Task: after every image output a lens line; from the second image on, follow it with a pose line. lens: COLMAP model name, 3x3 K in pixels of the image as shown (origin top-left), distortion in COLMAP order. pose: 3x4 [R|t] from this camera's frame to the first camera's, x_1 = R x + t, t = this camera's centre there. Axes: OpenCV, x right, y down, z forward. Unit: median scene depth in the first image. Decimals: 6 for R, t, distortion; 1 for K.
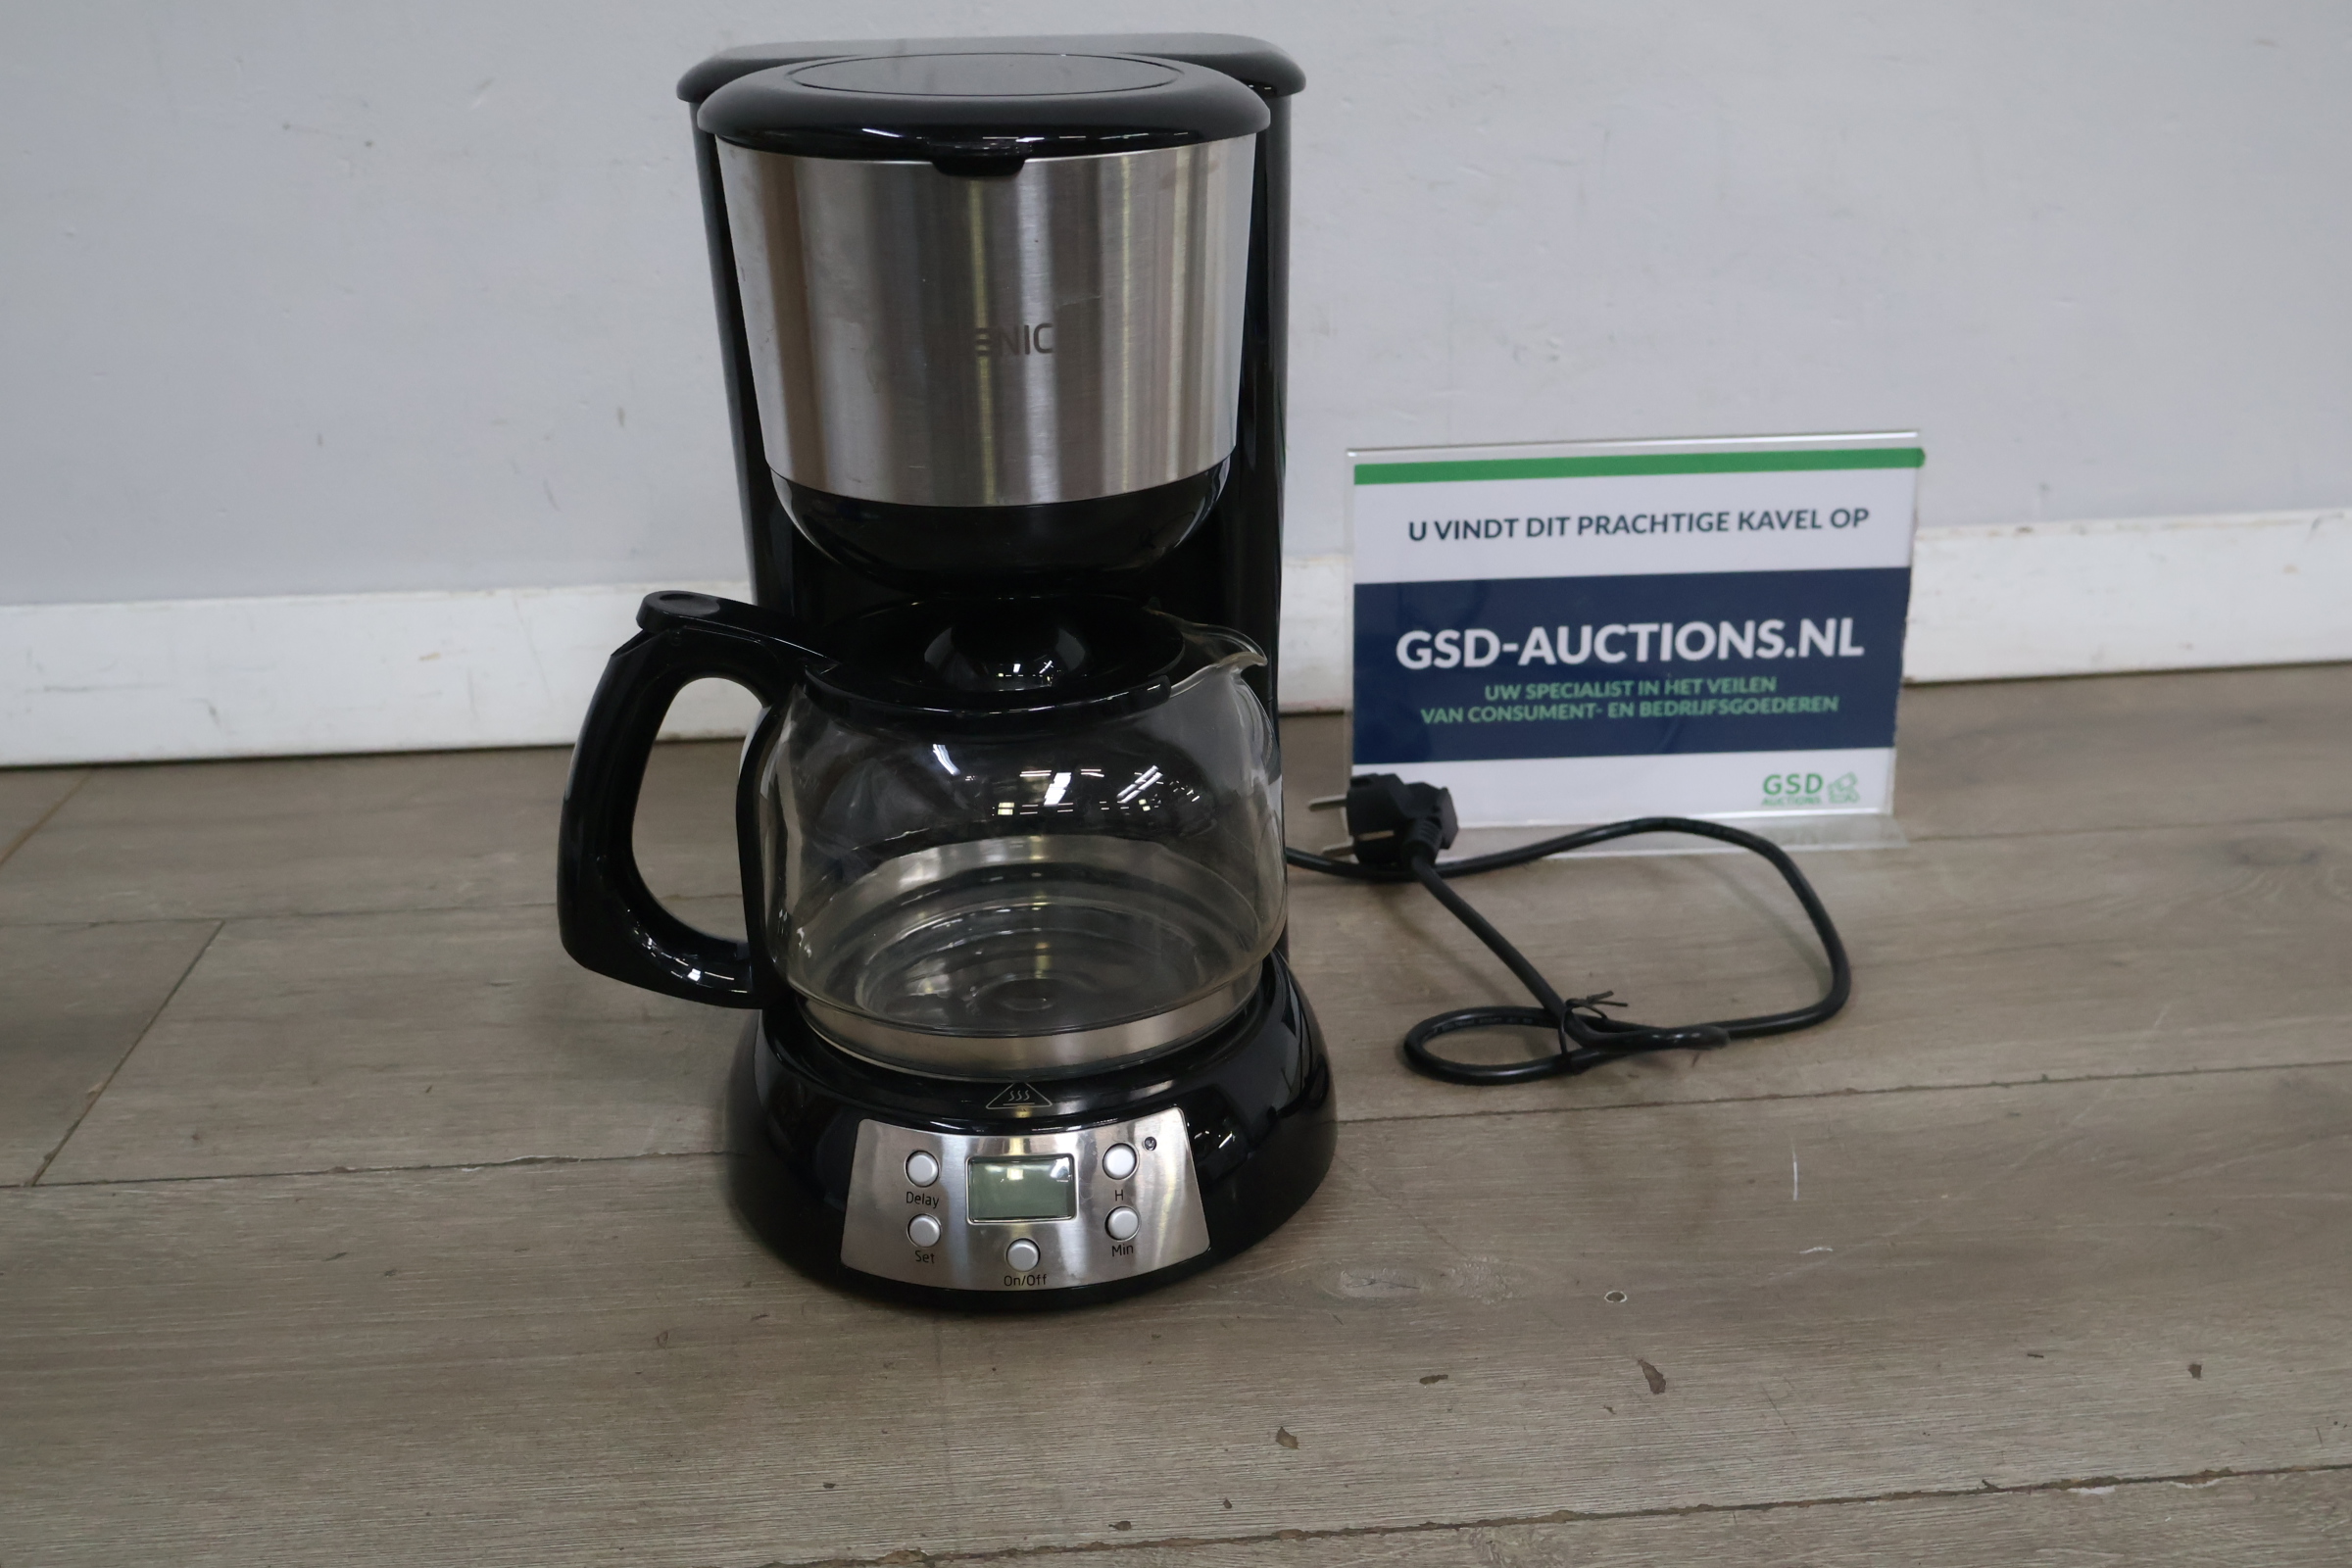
lens RADIAL K [[2459.9, 0, 1186.3], [0, 2459.9, 789.2], [0, 0, 1]] dist [-0.004594, -0.004720]
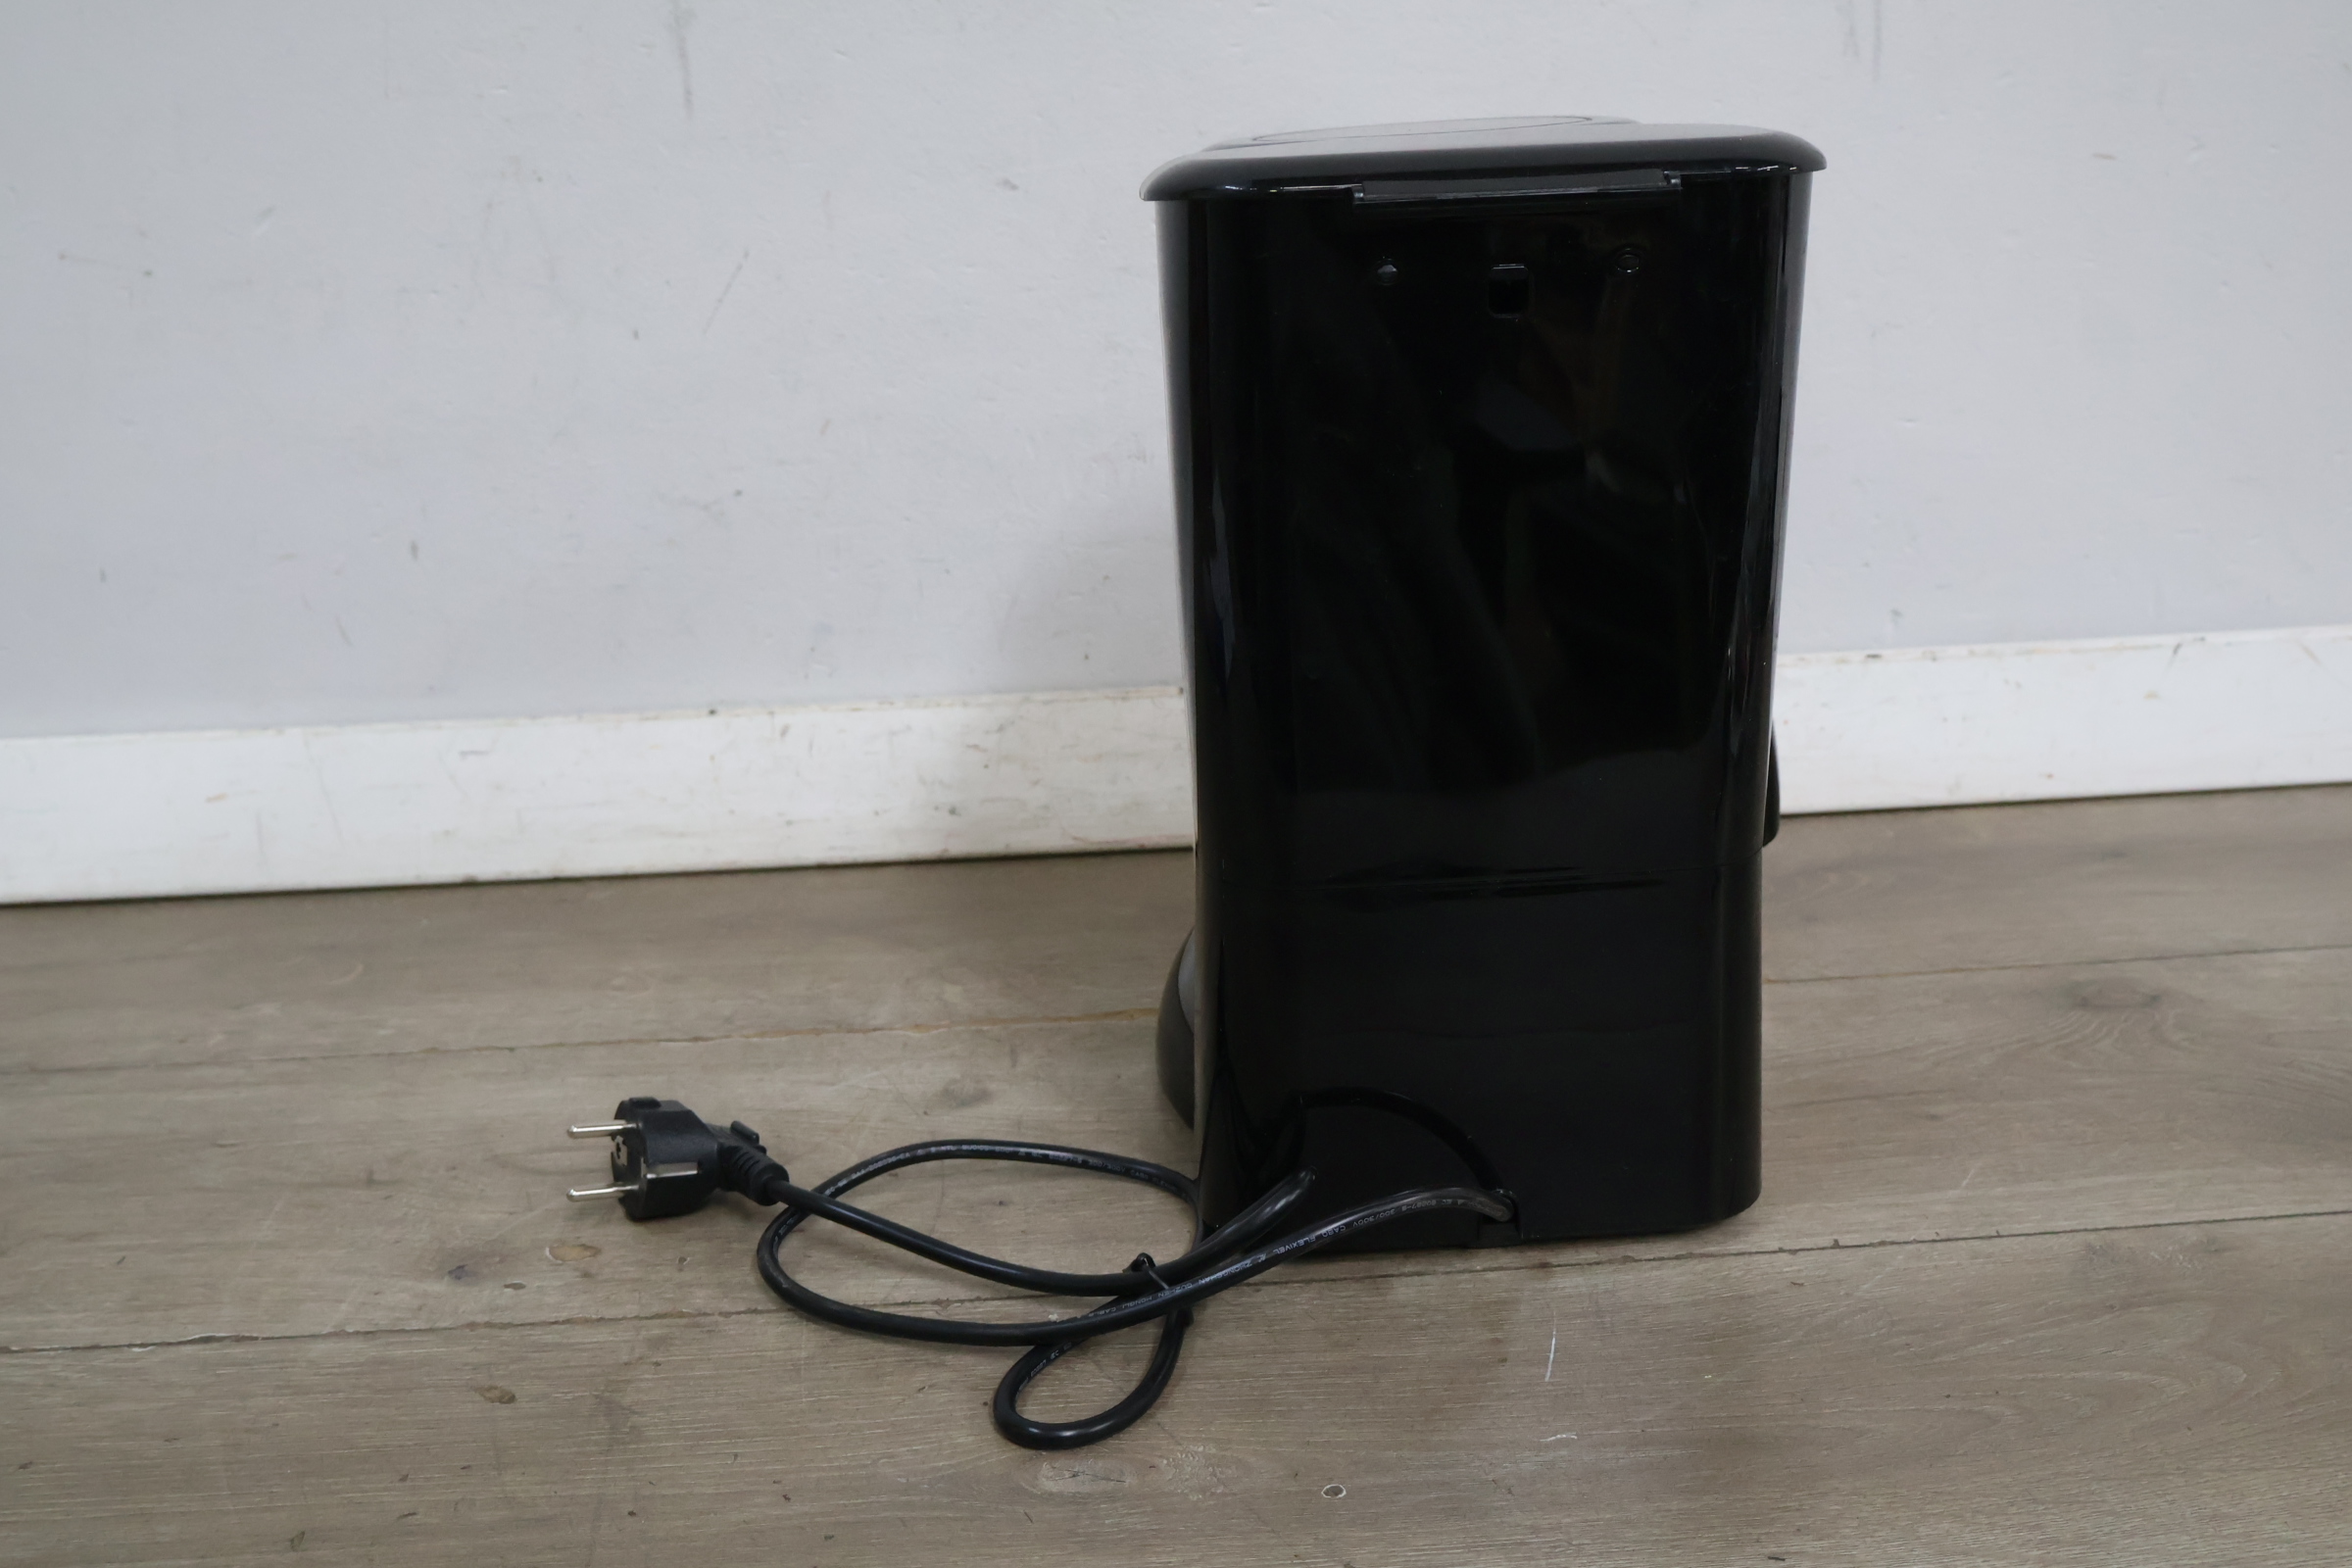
lens RADIAL K [[2456.8, 0, 1176.0], [0, 2456.8, 784.0], [0, 0, 1]] dist [-0.010335, 0.013804]
pose [[0.999948, -0.005312, -0.008762, 0.108248], [0.004831, 0.998527, -0.054042, -0.007652], [0.009036, 0.053997, 0.998500, 0.057246]]
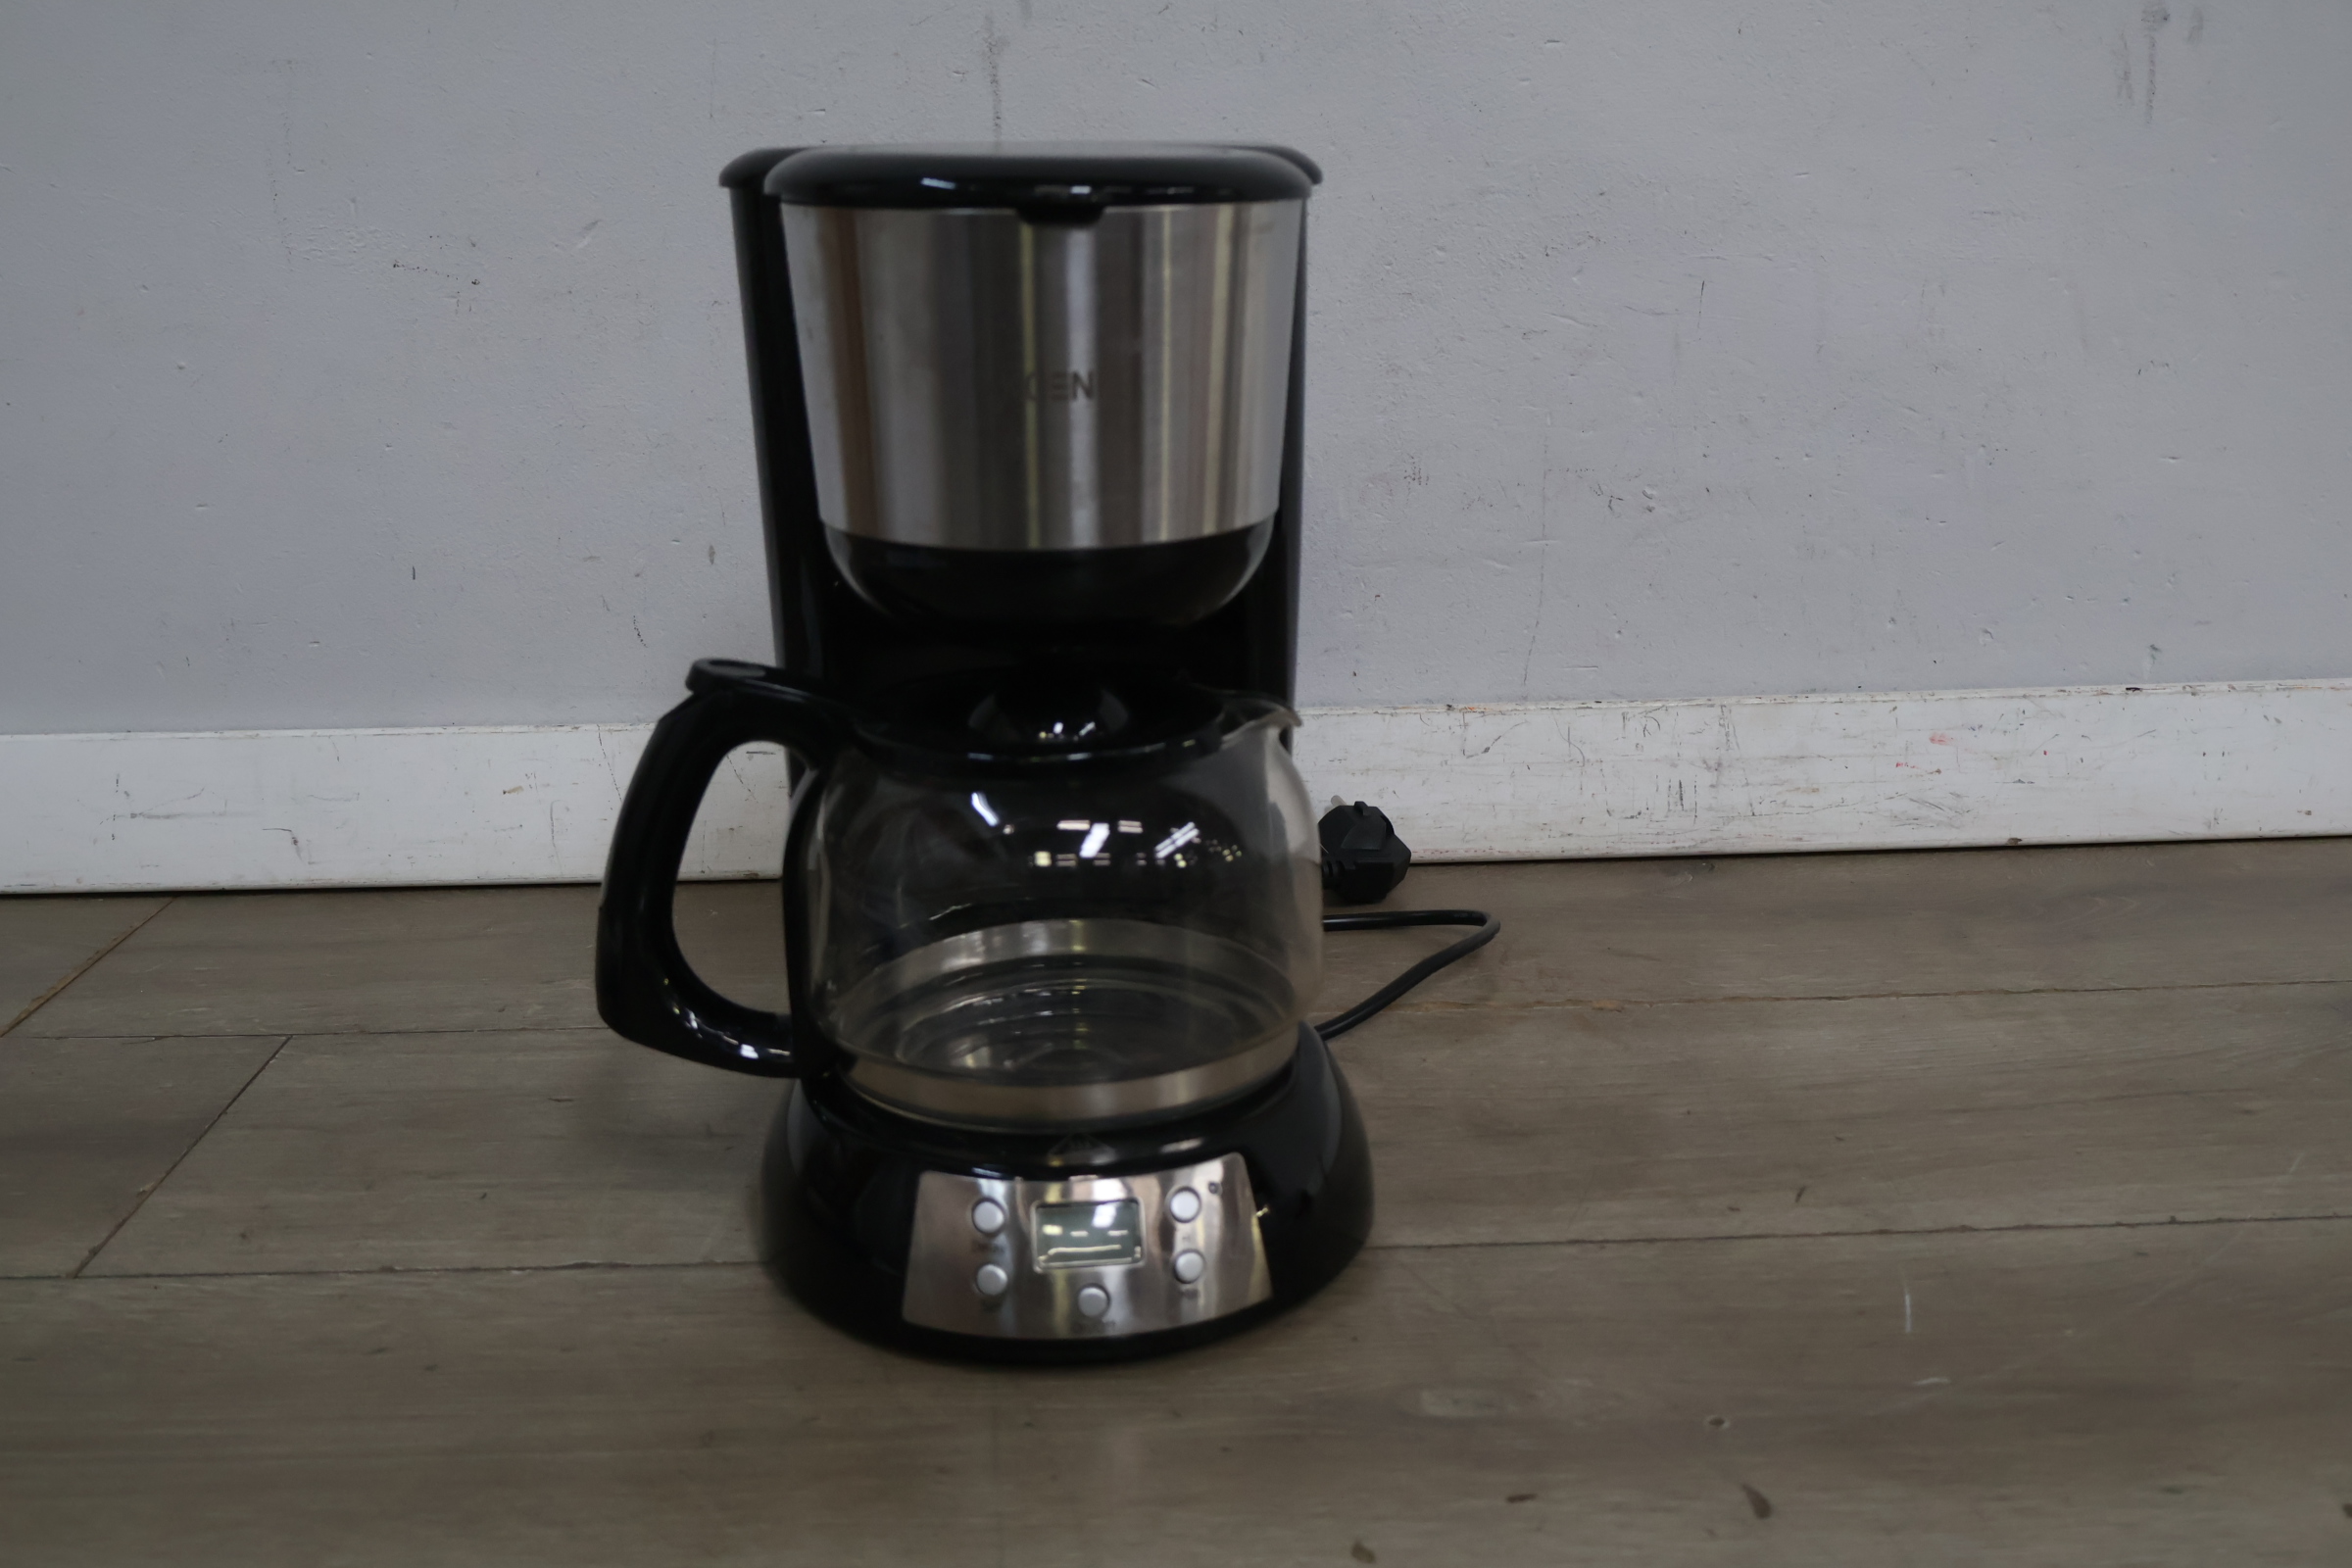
lens RADIAL K [[2456.8, 0, 1176.0], [0, 2456.8, 784.0], [0, 0, 1]] dist [-0.010335, 0.013804]
pose [[0.999004, 0.015681, -0.041766, 0.003317], [-0.019898, 0.994528, -0.102556, 0.055745], [0.039929, 0.103285, 0.993850, 0.031104]]
